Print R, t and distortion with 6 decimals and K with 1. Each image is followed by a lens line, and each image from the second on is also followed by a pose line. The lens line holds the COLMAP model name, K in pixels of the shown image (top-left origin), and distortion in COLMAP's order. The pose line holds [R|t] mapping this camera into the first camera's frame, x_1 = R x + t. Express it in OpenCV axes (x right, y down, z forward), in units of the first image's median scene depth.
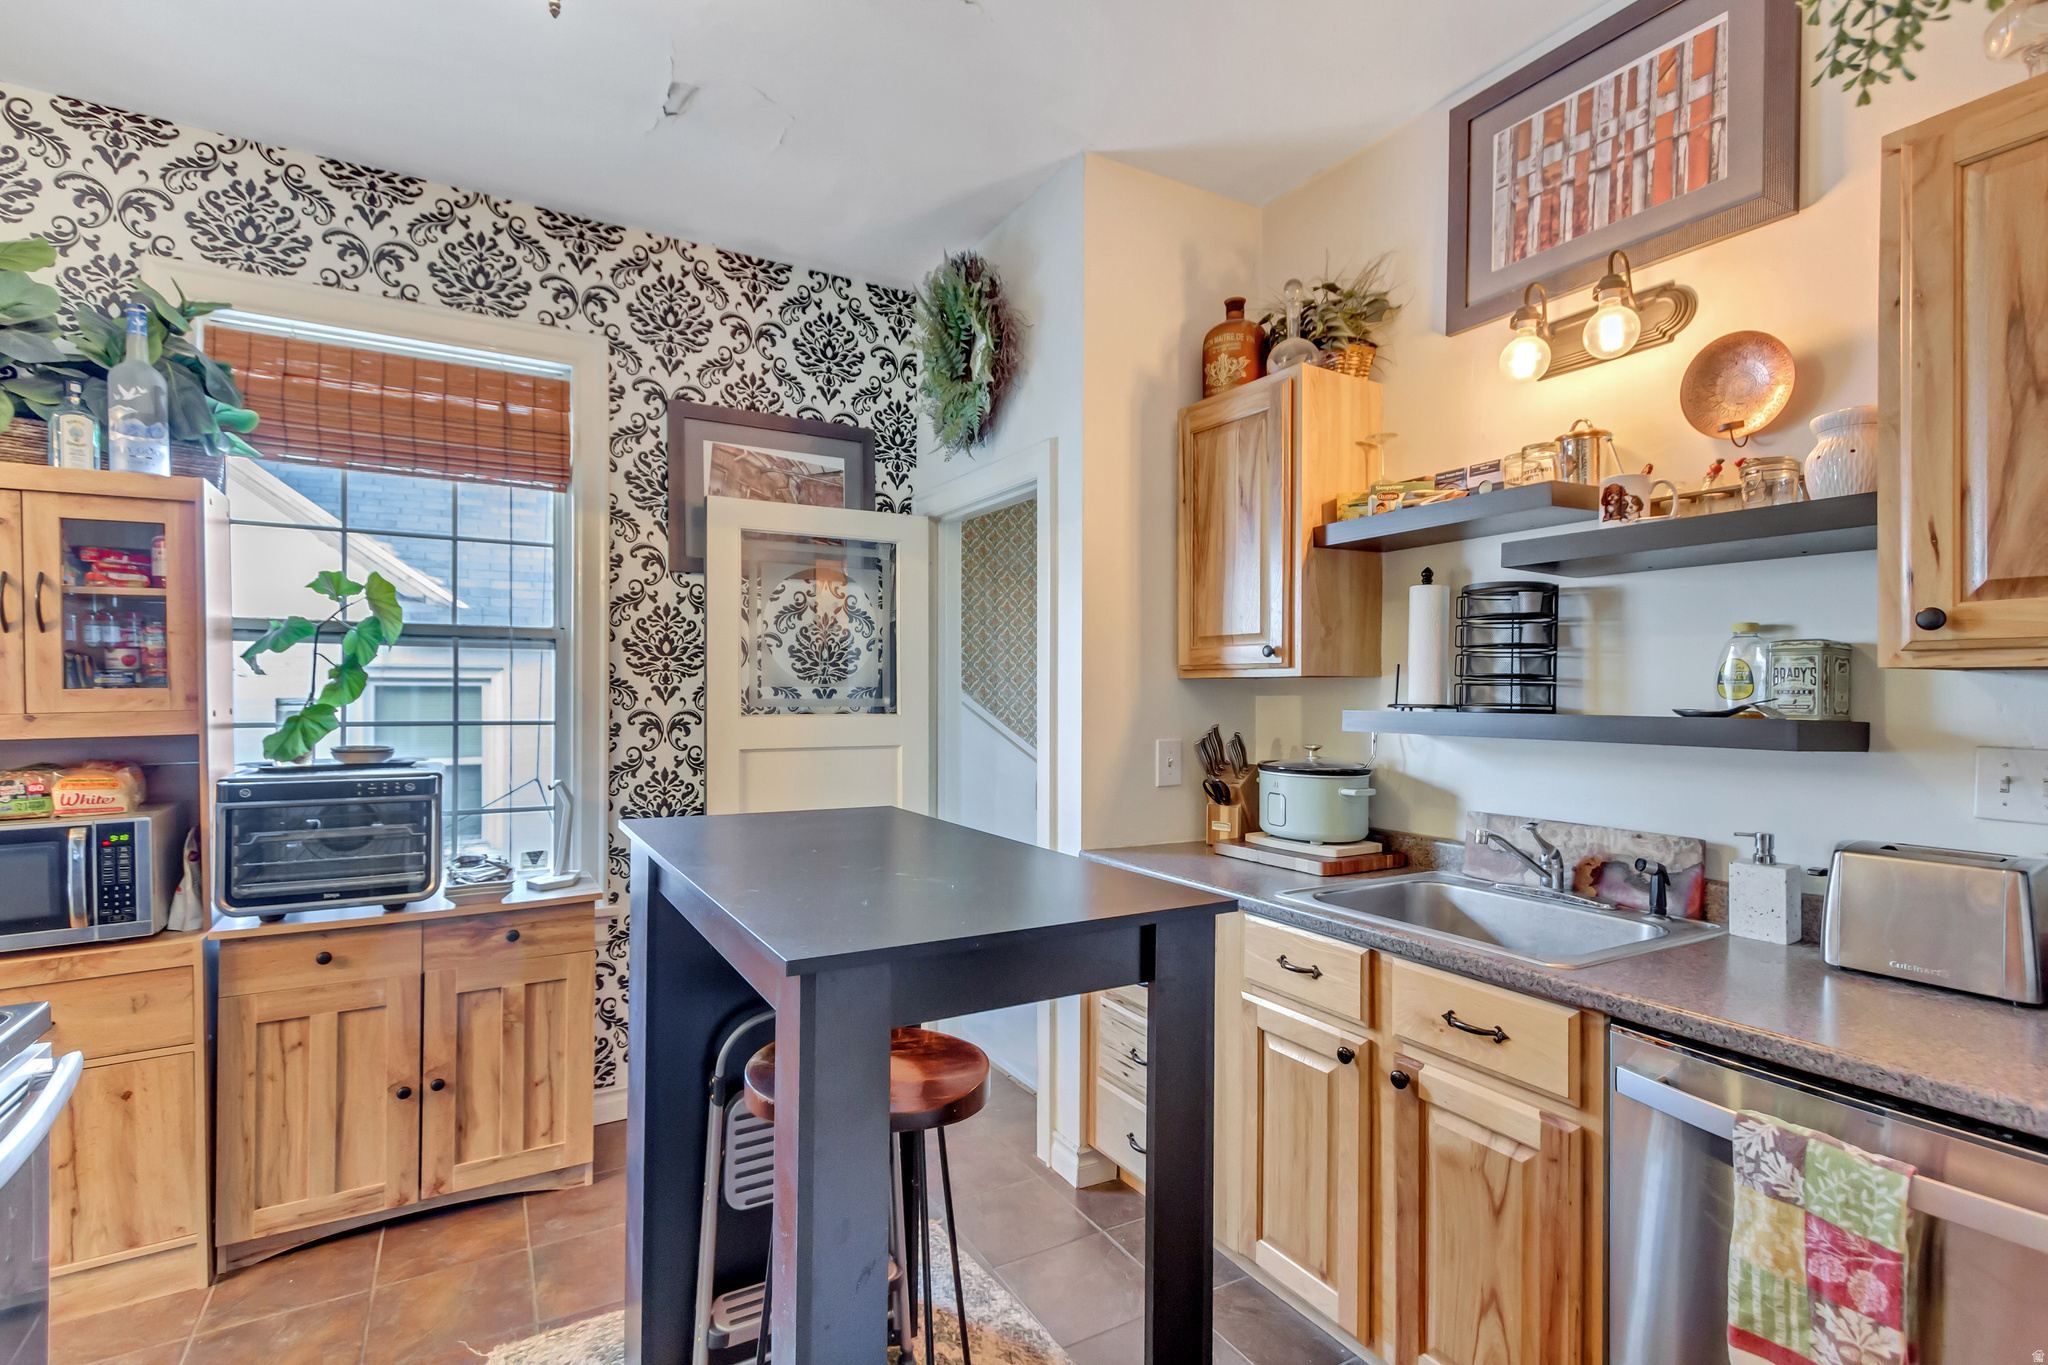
lens RADIAL K [[956.4, 0, 1012.5], [0, 956.4, 691.0], [0, 0, 1]] dist [0.002573, -0.000813]
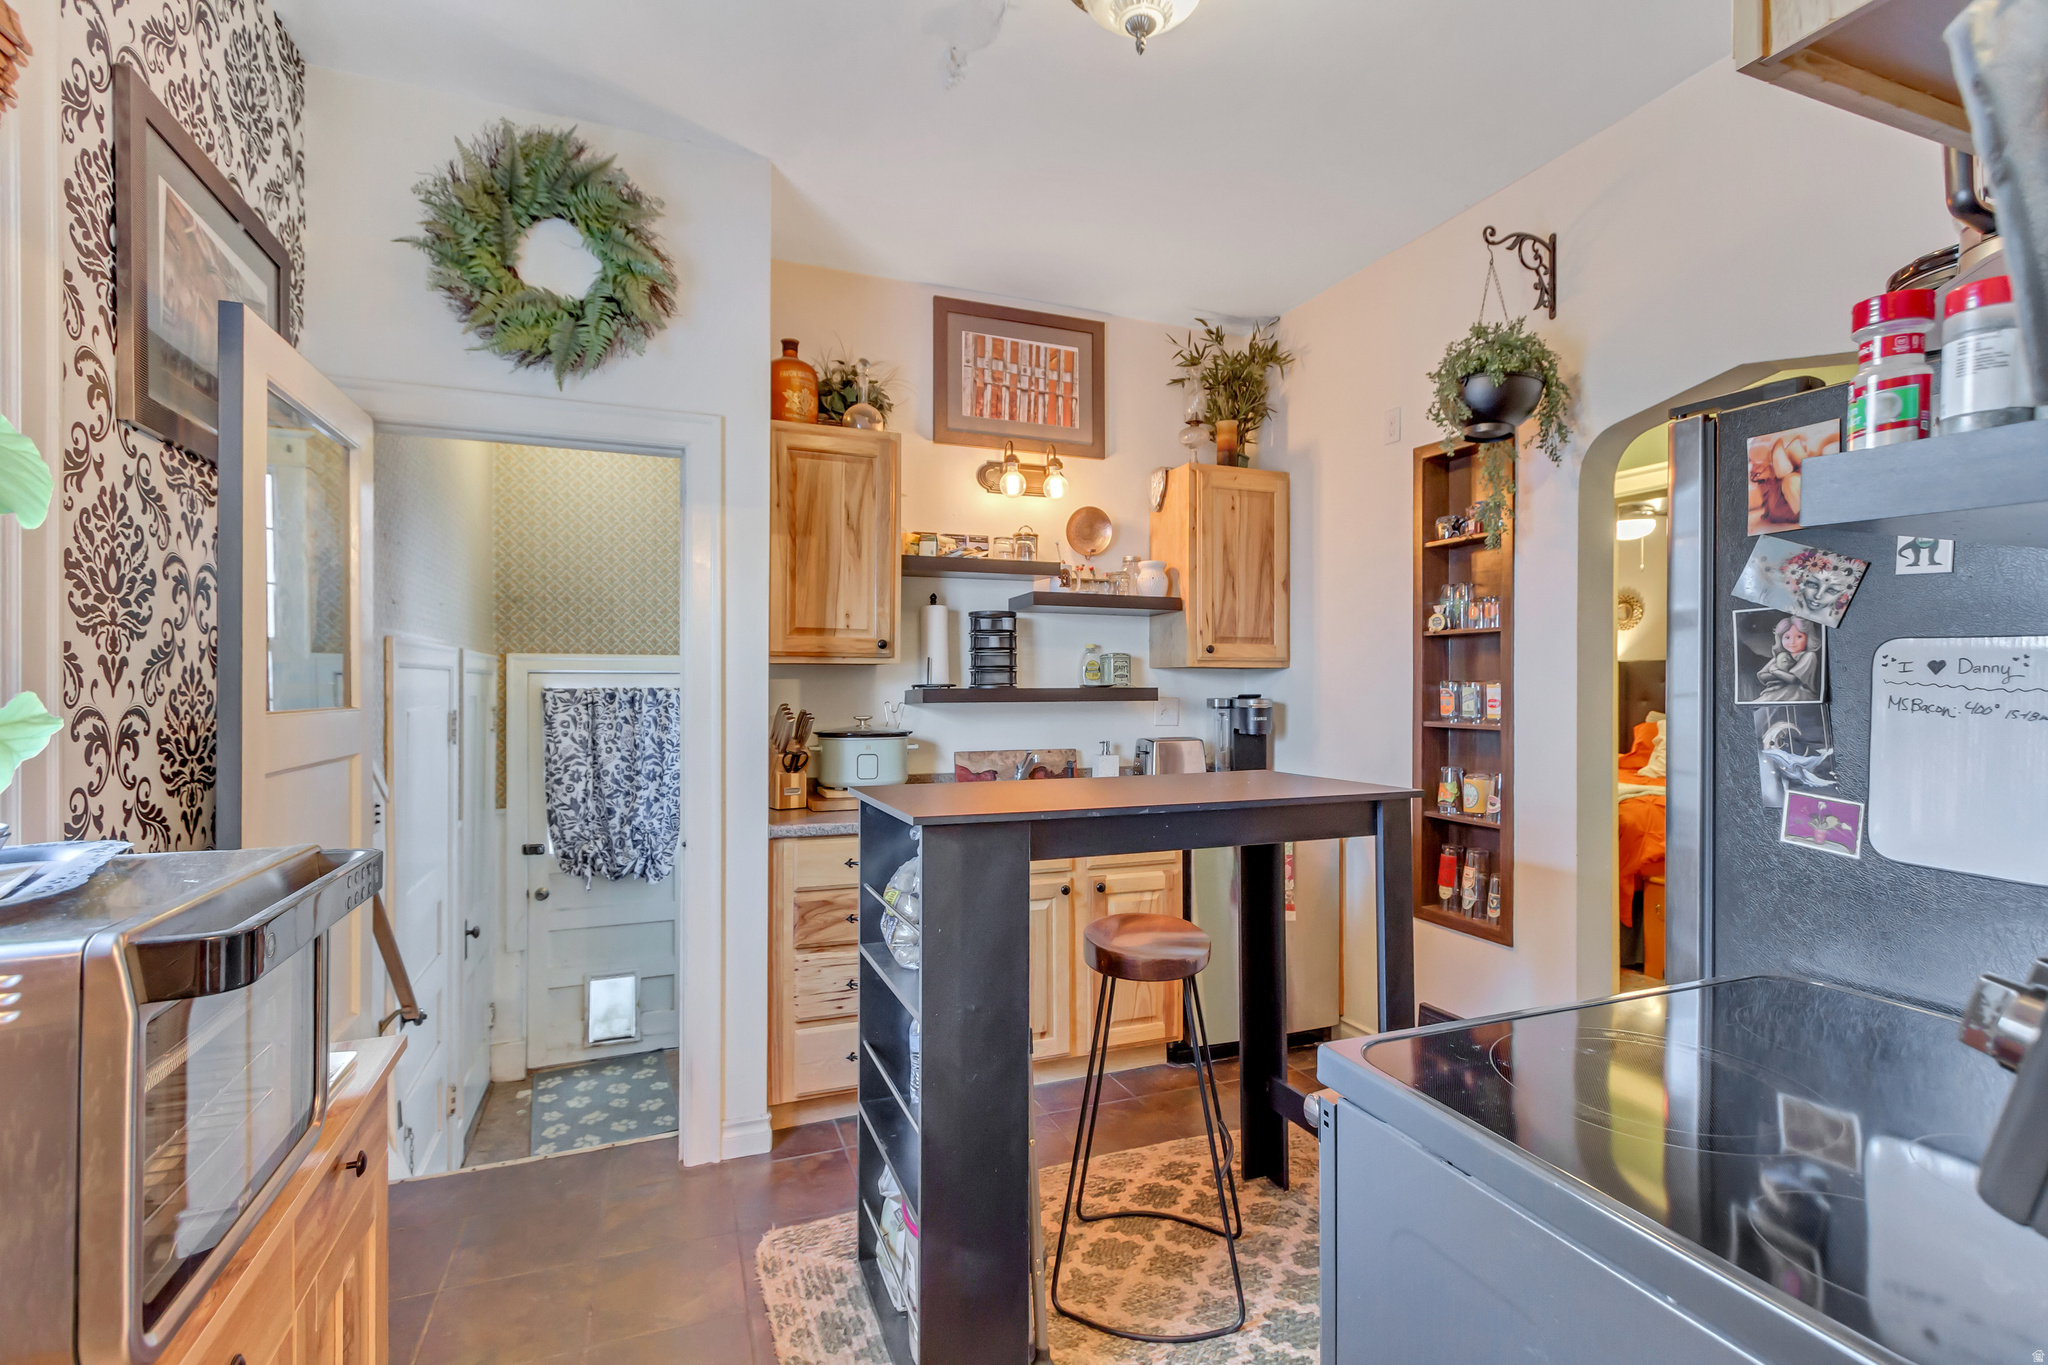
lens RADIAL K [[956.4, 0, 1017.1], [0, 956.4, 678.7], [0, 0, 1]] dist [0.002573, -0.000813]
pose [[0.148146, 0.004035, 0.988957, -1.155437], [0.001395, 0.999990, -0.004289, 0.012892], [-0.988965, 0.002015, 0.148139, 0.722522]]
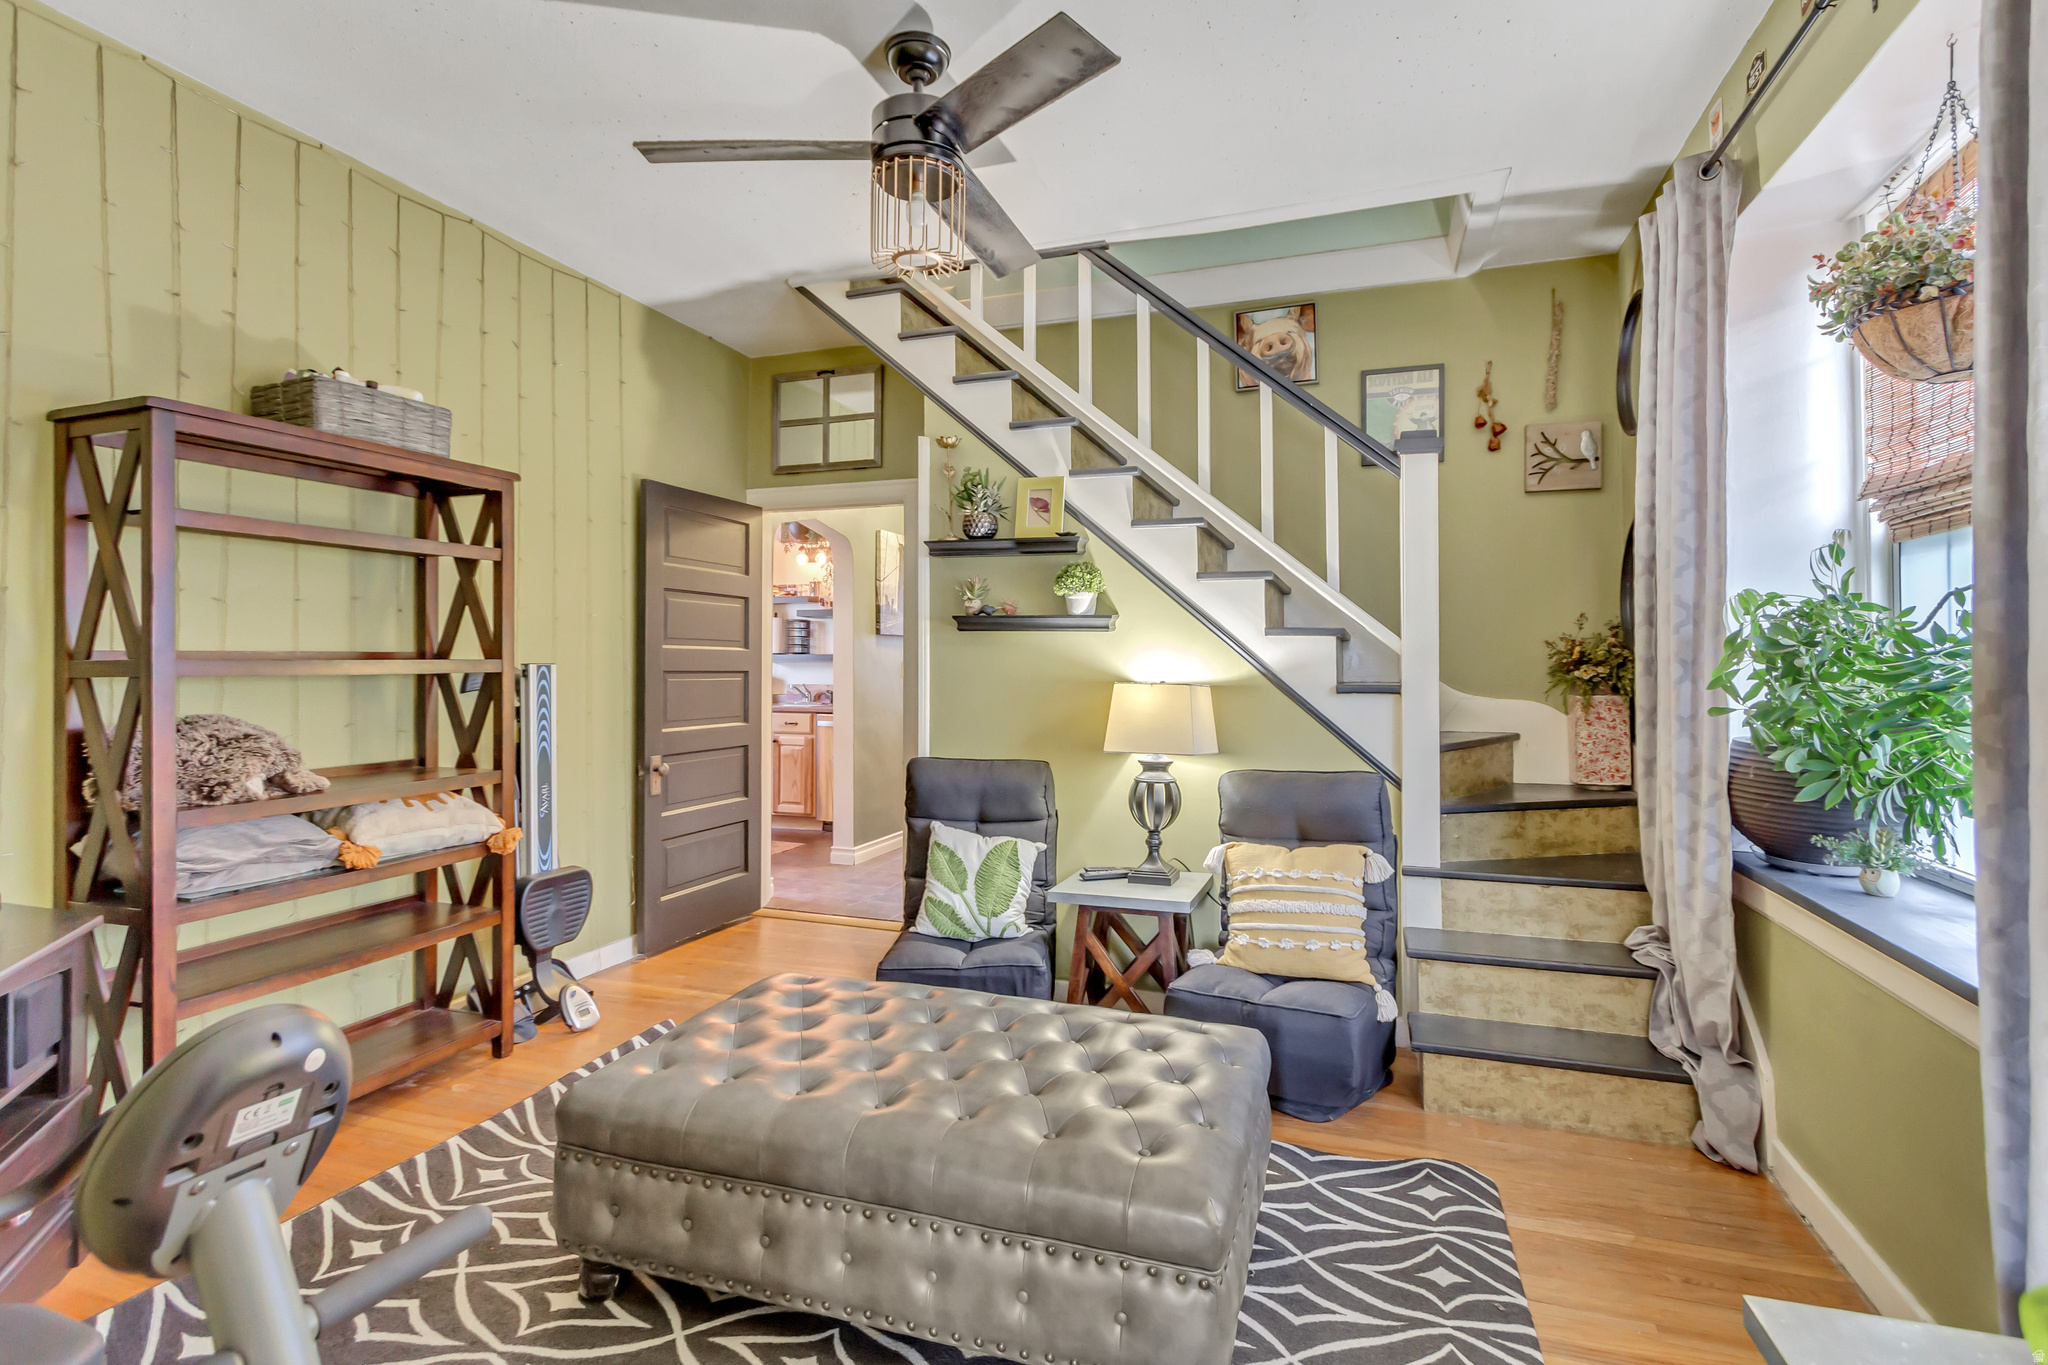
lens RADIAL K [[956.4, 0, 1027.3], [0, 956.4, 666.9], [0, 0, 1]] dist [0.002573, -0.000813]
pose [[0.754279, 0.004290, 0.656540, -1.222944], [-0.003963, 0.999990, -0.001981, 0.072673], [-0.656542, -0.001107, 0.754288, -2.336734]]
